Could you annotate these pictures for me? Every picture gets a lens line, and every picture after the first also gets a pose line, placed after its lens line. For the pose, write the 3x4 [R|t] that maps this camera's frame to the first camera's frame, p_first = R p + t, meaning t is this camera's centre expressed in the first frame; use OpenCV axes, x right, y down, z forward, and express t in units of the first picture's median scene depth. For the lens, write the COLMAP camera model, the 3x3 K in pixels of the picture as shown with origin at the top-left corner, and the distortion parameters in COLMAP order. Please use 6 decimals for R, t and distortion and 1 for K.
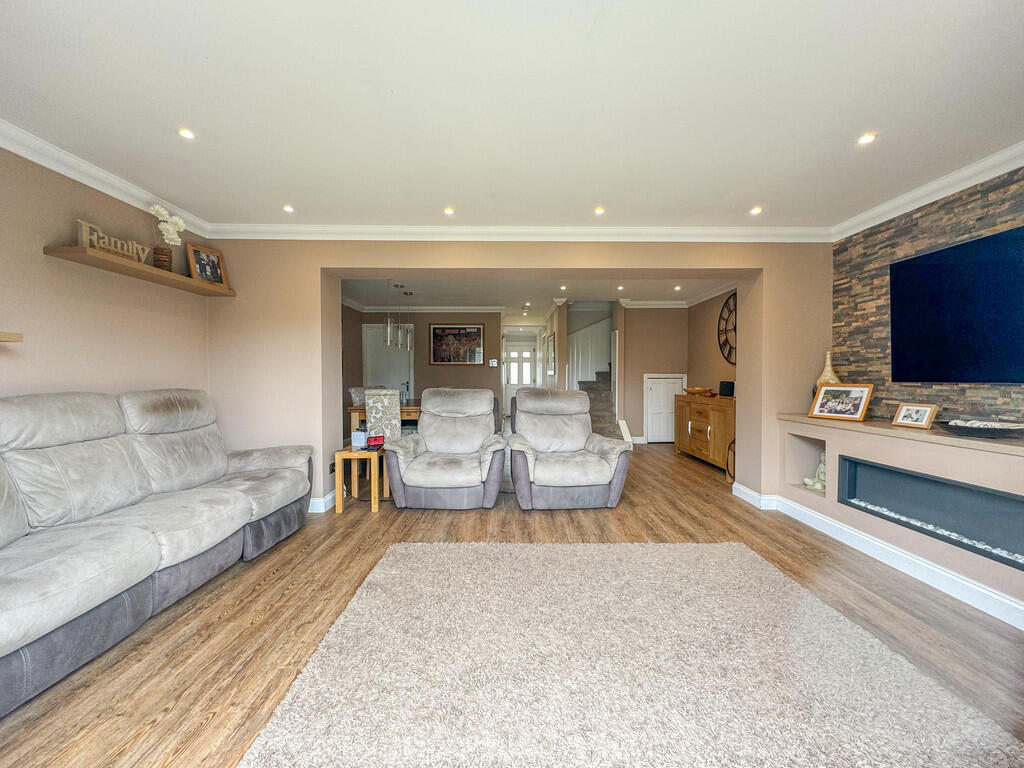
lens RADIAL K [[416.2, 0, 508.9], [0, 416.2, 381.5], [0, 0, 1]] dist [-0.001991, -0.000221]
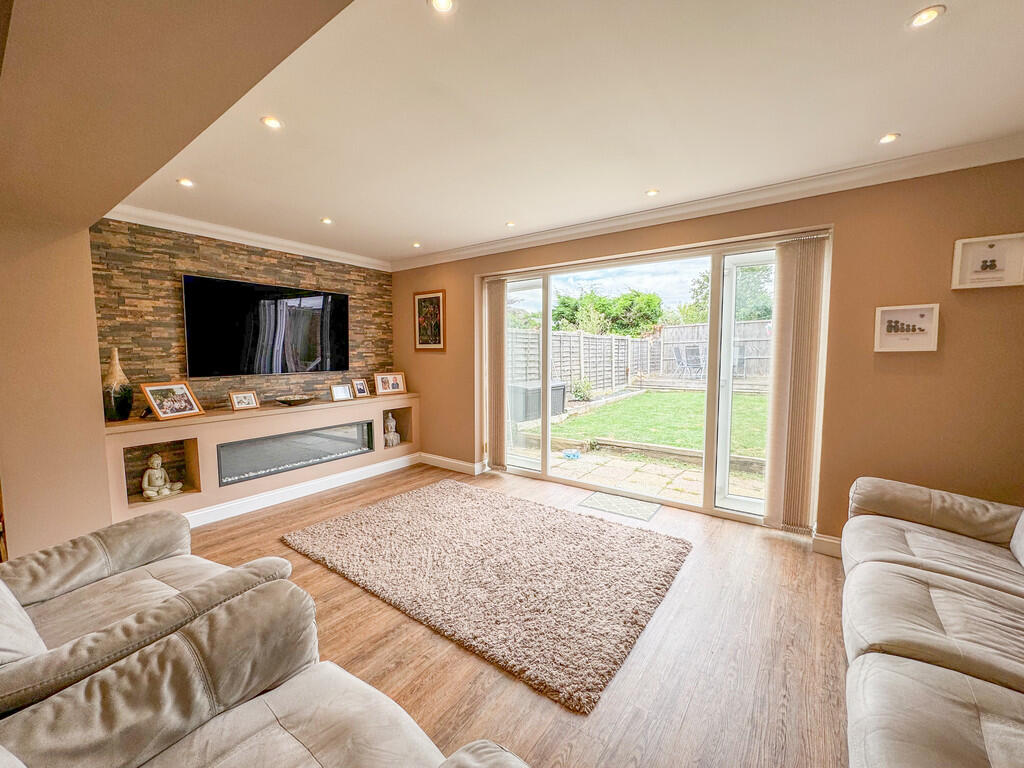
lens RADIAL K [[416.2, 0, 507.7], [0, 416.2, 383.2], [0, 0, 1]] dist [-0.001991, -0.000221]
pose [[-0.803290, -0.040237, 0.594228, -0.449957], [0.012495, 0.996357, 0.084357, -0.067046], [-0.595457, 0.075188, -0.799861, 1.324133]]
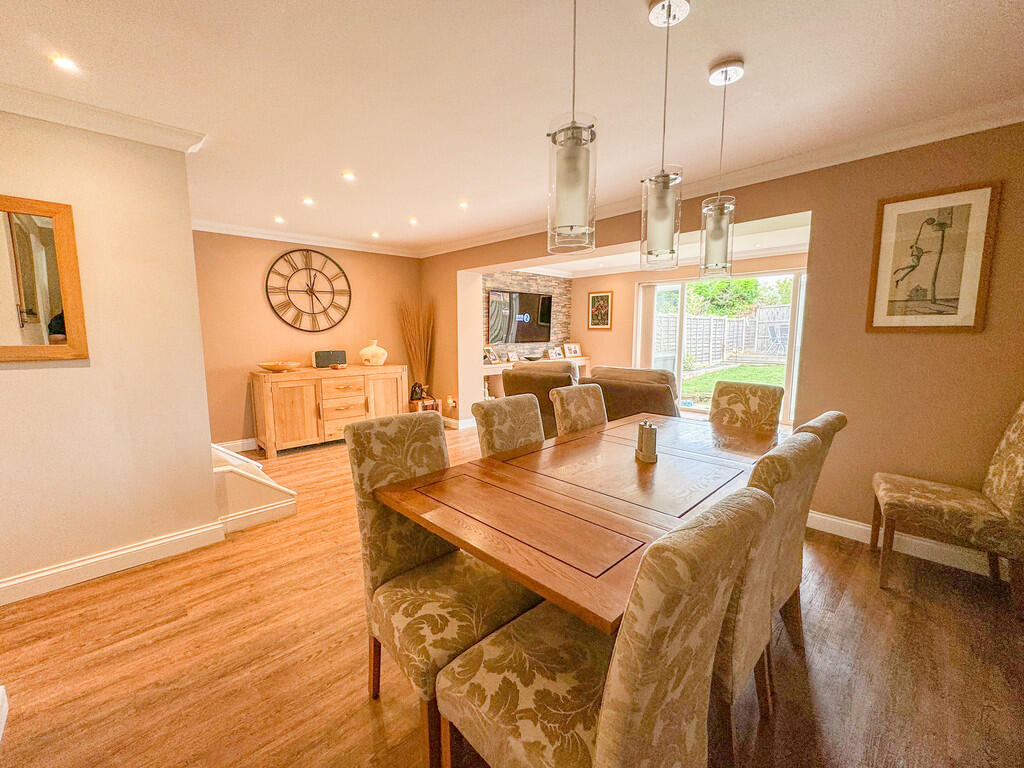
lens RADIAL K [[416.2, 0, 513.5], [0, 416.2, 381.6], [0, 0, 1]] dist [-0.001991, -0.000221]
pose [[-0.691340, -0.082929, 0.717755, -0.721748], [0.014262, 0.991632, 0.128310, -0.078134], [-0.722389, 0.098942, -0.684371, 2.323299]]
